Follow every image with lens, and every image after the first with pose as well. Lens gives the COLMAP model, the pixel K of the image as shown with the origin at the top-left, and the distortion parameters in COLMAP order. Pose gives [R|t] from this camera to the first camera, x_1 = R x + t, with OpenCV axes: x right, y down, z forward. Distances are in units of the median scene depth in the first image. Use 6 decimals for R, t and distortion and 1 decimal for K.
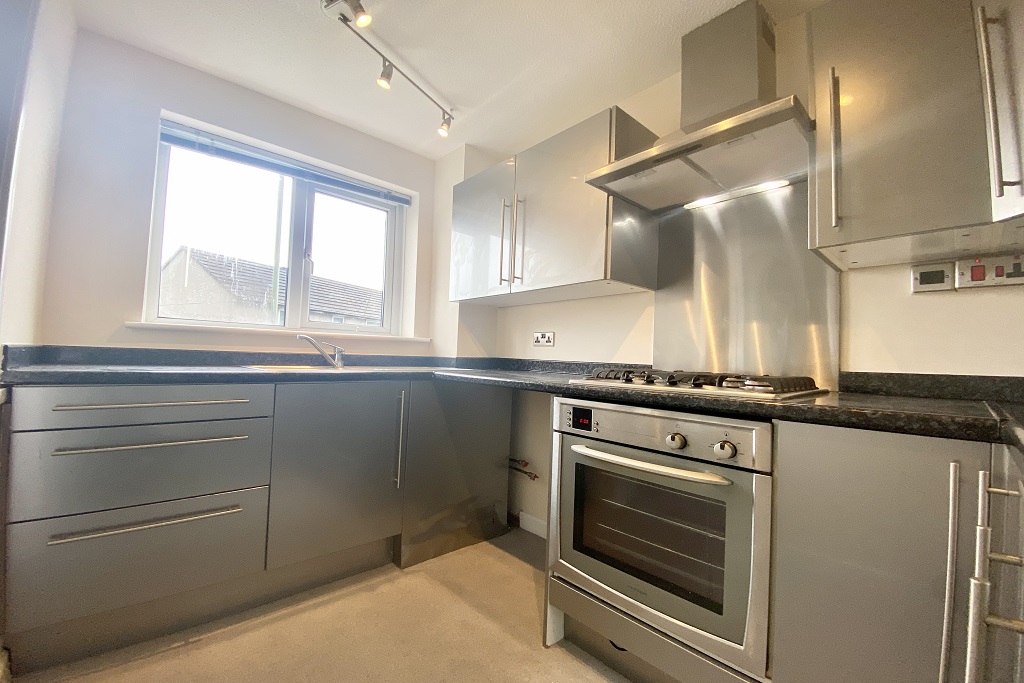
lens RADIAL K [[411.0, 0, 511.0], [0, 411.0, 350.6], [0, 0, 1]] dist [0.022783, -0.022670]
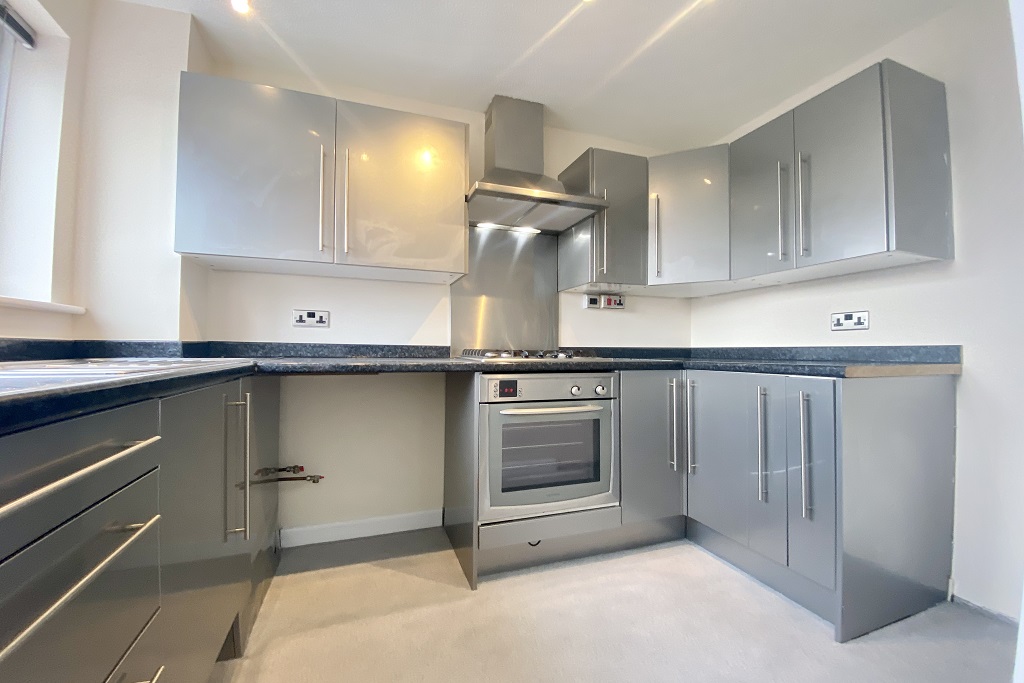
lens RADIAL K [[411.0, 0, 511.0], [0, 411.0, 350.6], [0, 0, 1]] dist [0.022783, -0.022670]
pose [[0.388283, -0.031819, 0.920991, -0.990402], [-0.013856, 0.999089, 0.040359, -0.003328], [-0.921436, -0.028432, 0.387488, 0.504064]]
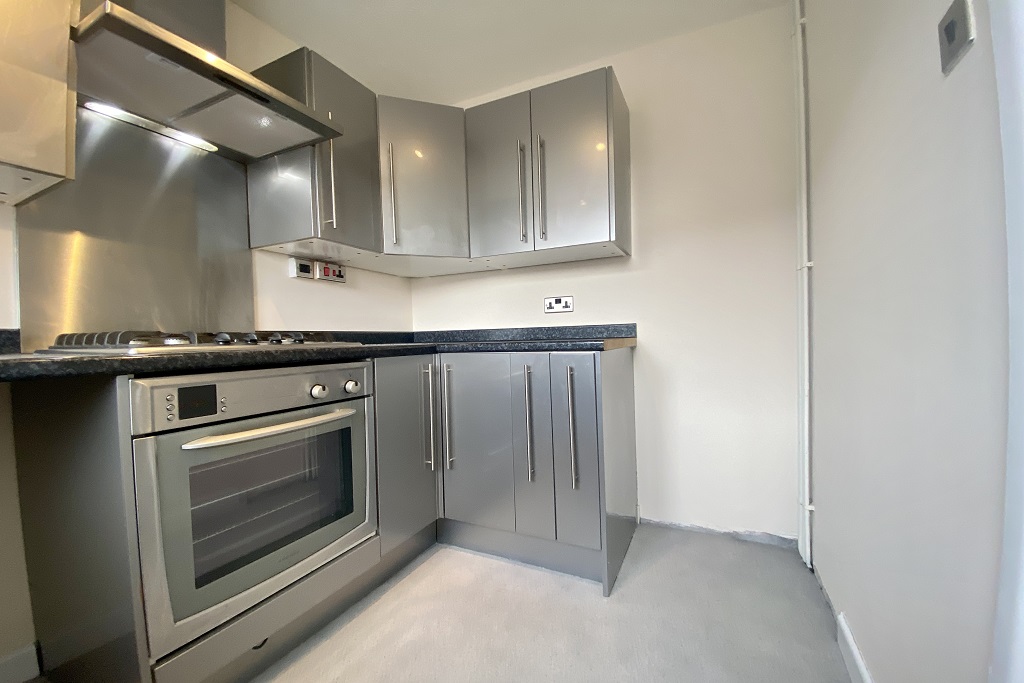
lens RADIAL K [[411.0, 0, 511.0], [0, 411.0, 350.6], [0, 0, 1]] dist [0.022783, -0.022670]
pose [[-0.370785, -0.052395, 0.927240, -0.664244], [-0.012781, 0.998601, 0.051316, 0.038147], [-0.928631, 0.007176, -0.370936, 0.768019]]
